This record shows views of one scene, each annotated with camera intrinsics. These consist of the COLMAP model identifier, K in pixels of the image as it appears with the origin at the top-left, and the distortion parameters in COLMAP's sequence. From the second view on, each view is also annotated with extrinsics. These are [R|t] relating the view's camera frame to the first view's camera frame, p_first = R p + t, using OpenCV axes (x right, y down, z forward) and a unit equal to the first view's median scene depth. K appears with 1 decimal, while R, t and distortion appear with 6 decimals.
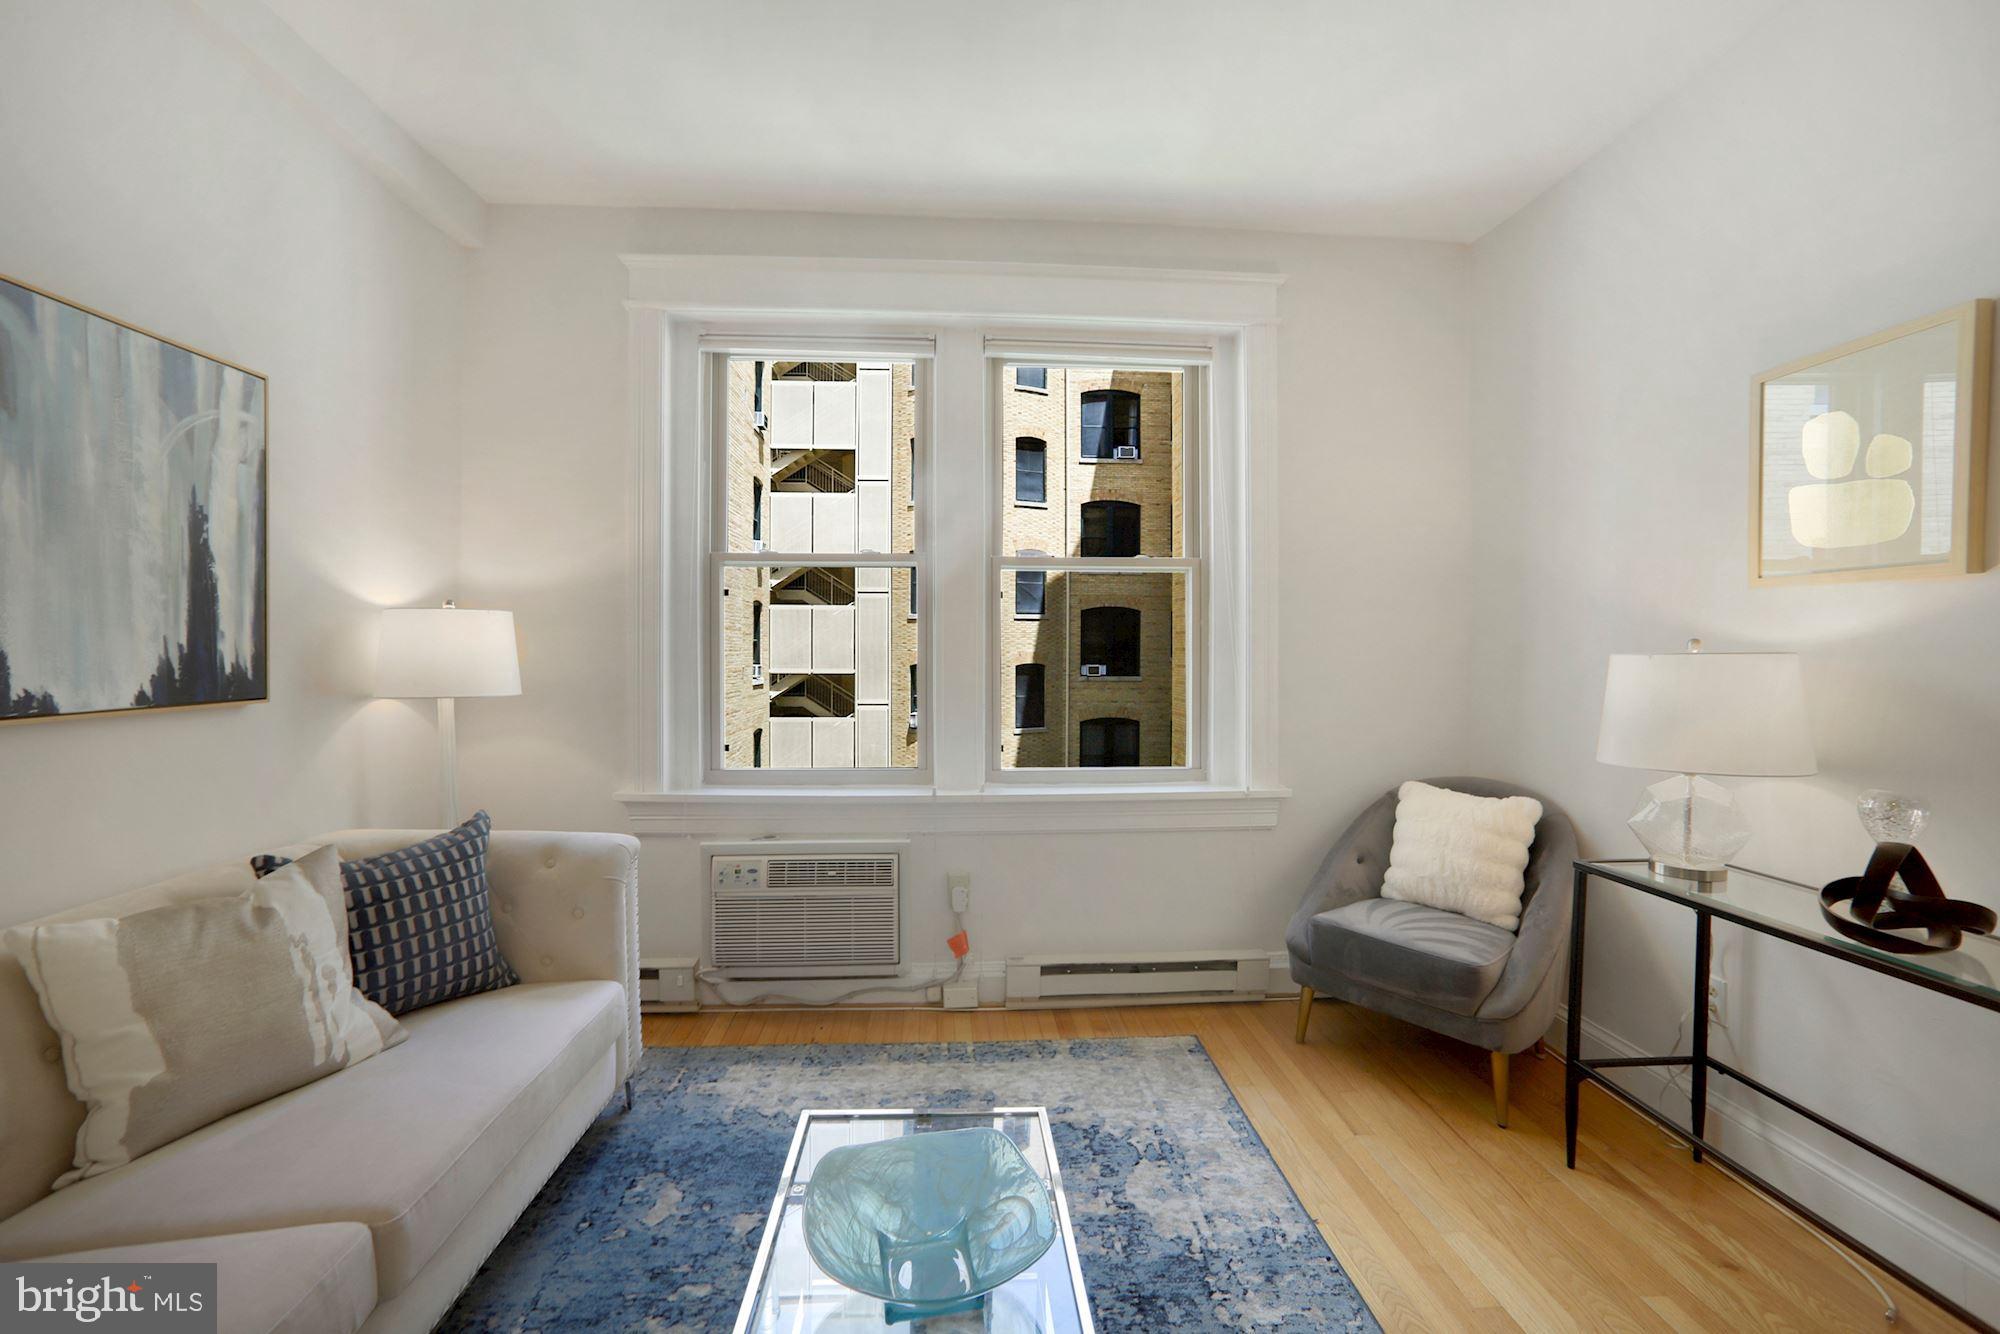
lens RADIAL K [[829.4, 0, 1000.5], [0, 829.4, 659.9], [0, 0, 1]] dist [-0.049813, 0.027831]
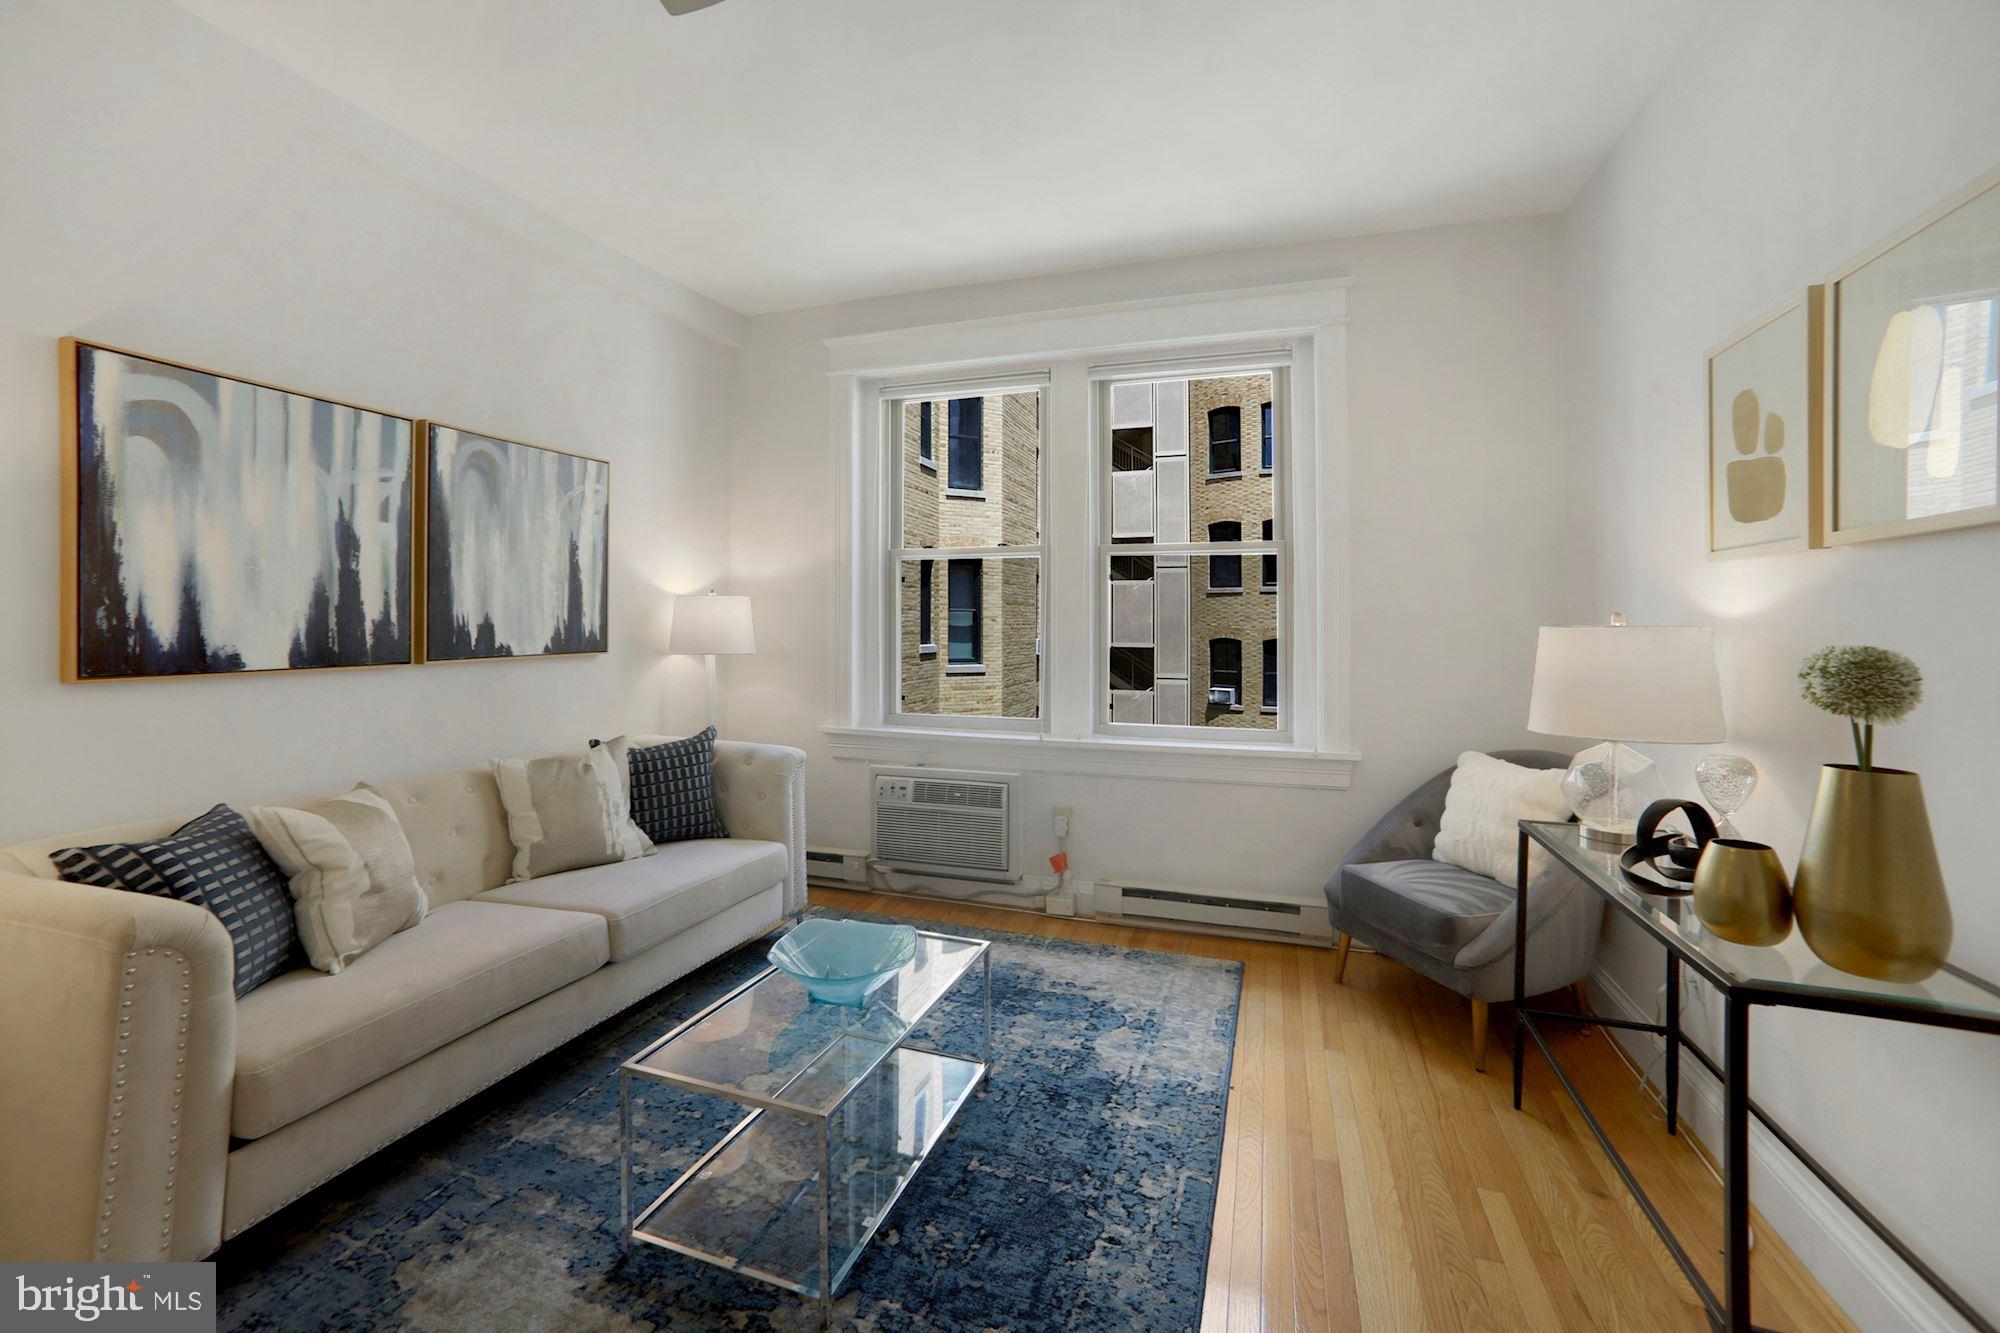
lens RADIAL K [[834.9, 0, 983.6], [0, 834.9, 627.3], [0, 0, 1]] dist [-0.052563, 0.022772]
pose [[0.919973, 0.002531, -0.391974, 0.388331], [-0.005686, 0.999960, -0.006891, 0.003311], [0.391941, 0.008568, 0.919951, -0.217921]]
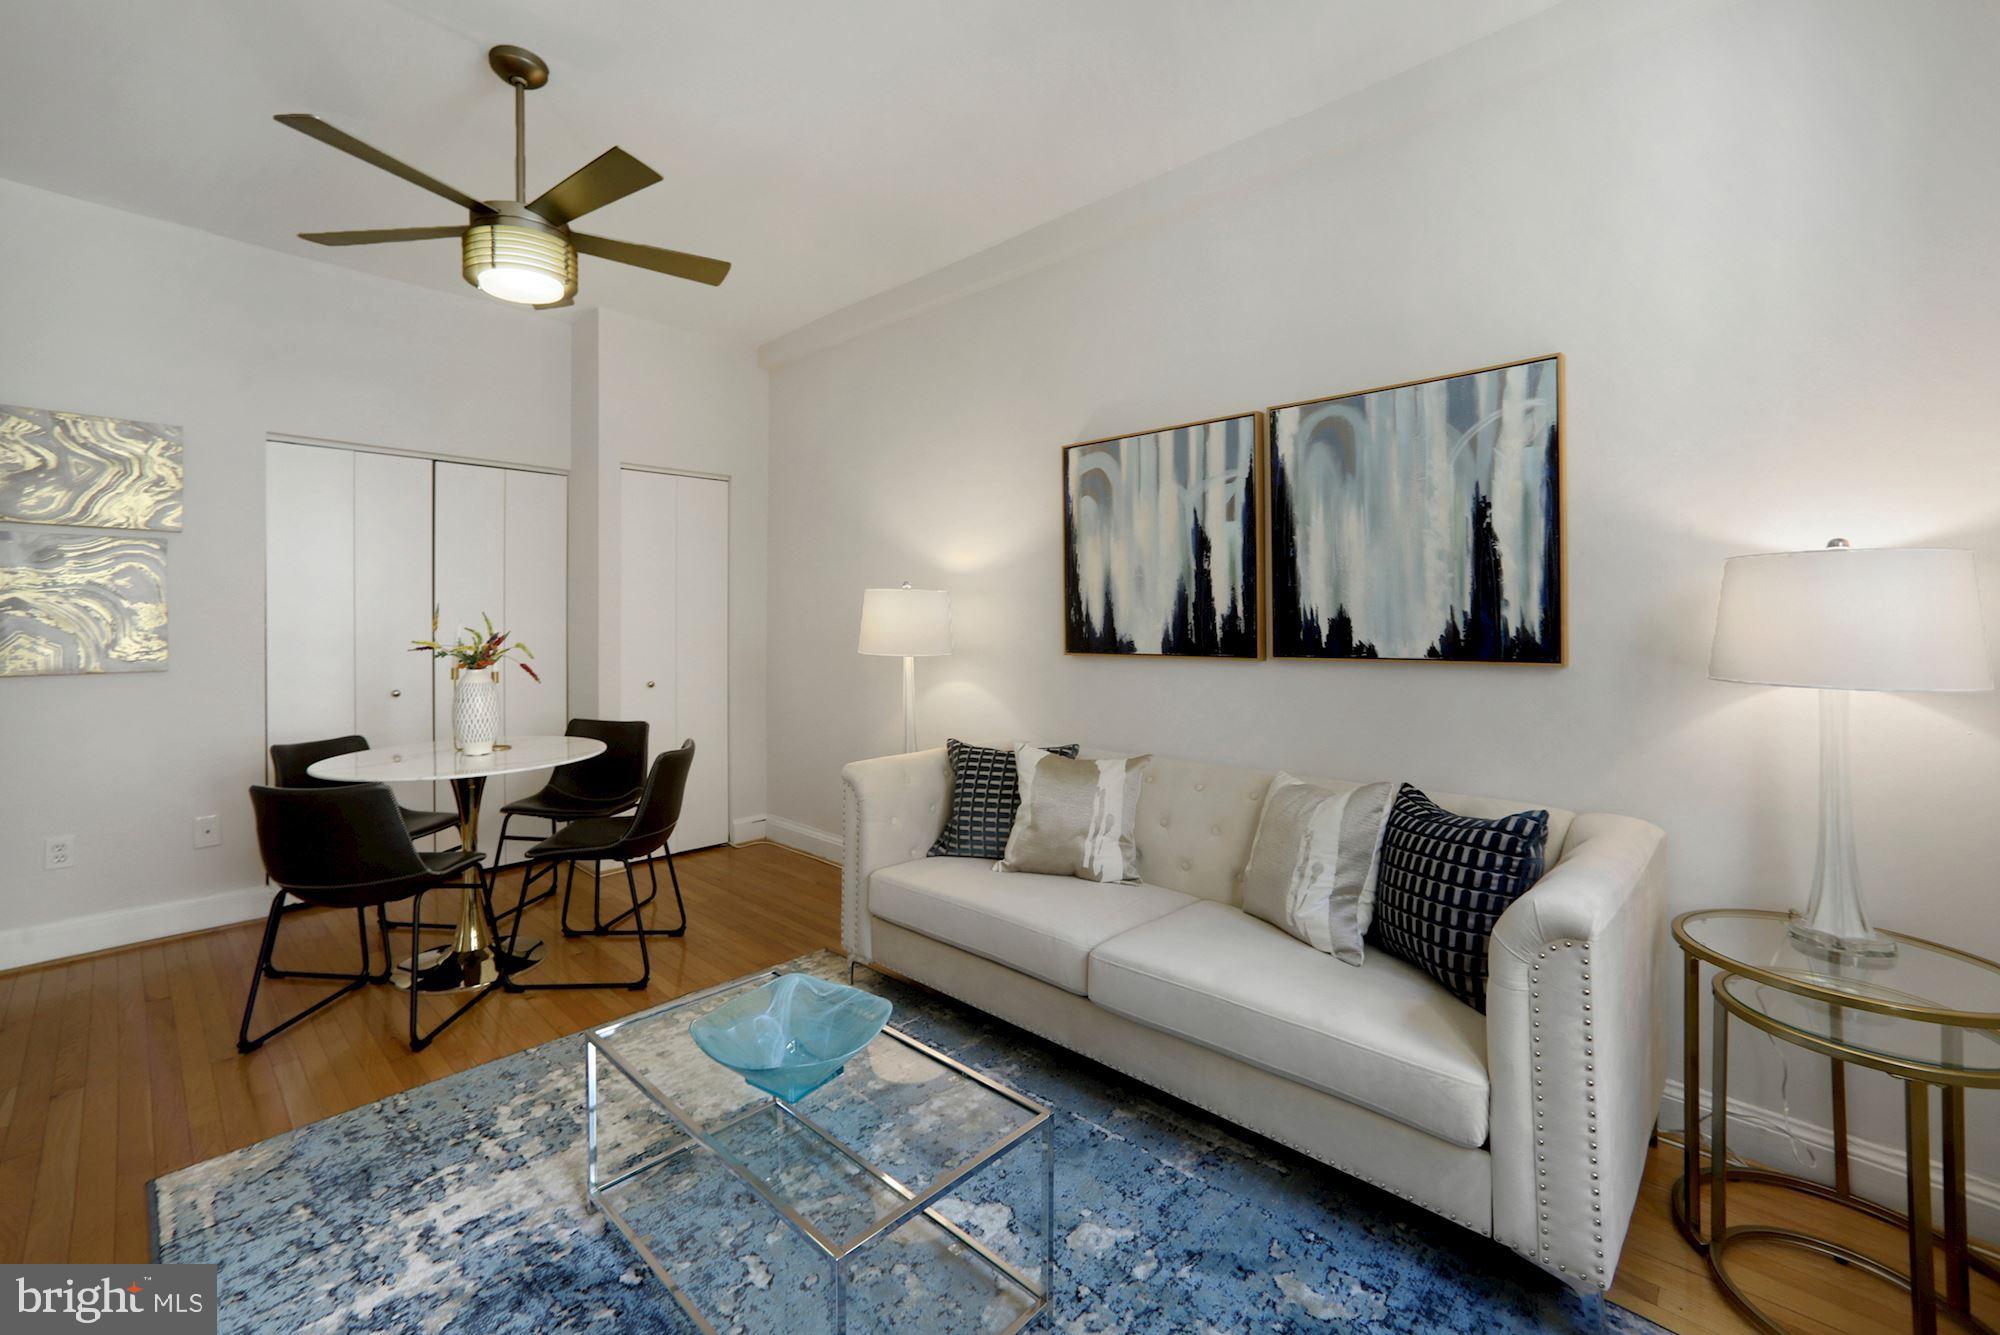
lens RADIAL K [[855.2, 0, 1002.4], [0, 855.2, 620.7], [0, 0, 1]] dist [-0.054168, 0.026378]
pose [[-0.734512, 0.003571, -0.678587, 0.278434], [-0.005826, 0.999916, 0.011568, -0.011427], [0.678571, 0.012450, -0.734429, 1.036191]]
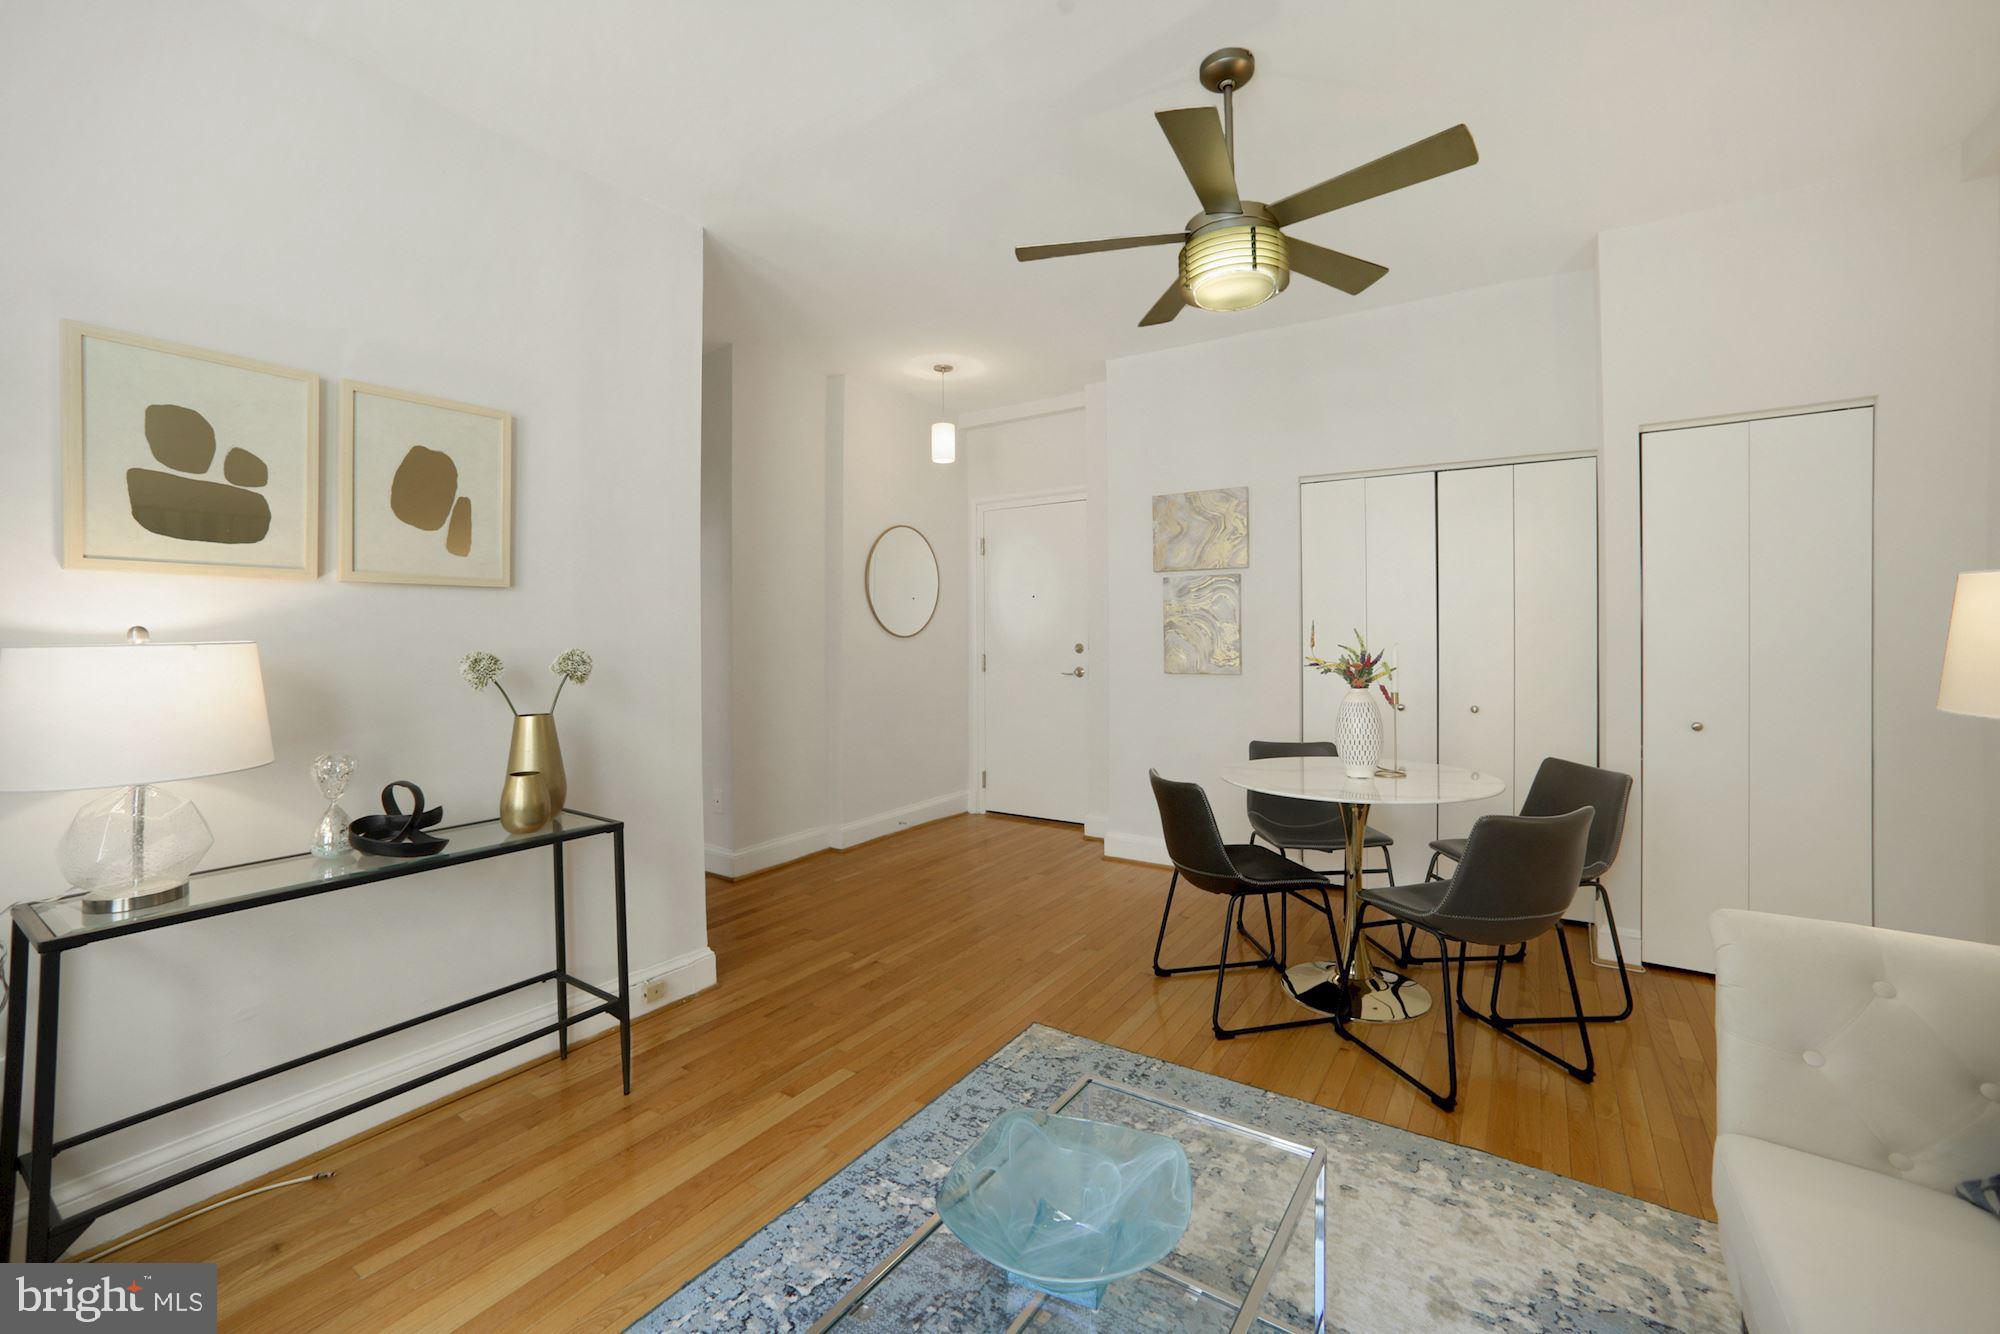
lens RADIAL K [[834.9, 0, 983.6], [0, 834.9, 627.8], [0, 0, 1]] dist [-0.052563, 0.022772]
pose [[-0.780334, 0.006657, 0.625327, -0.299746], [0.010537, 0.999941, 0.002504, -0.015706], [-0.625274, 0.008543, -0.780359, 0.851145]]
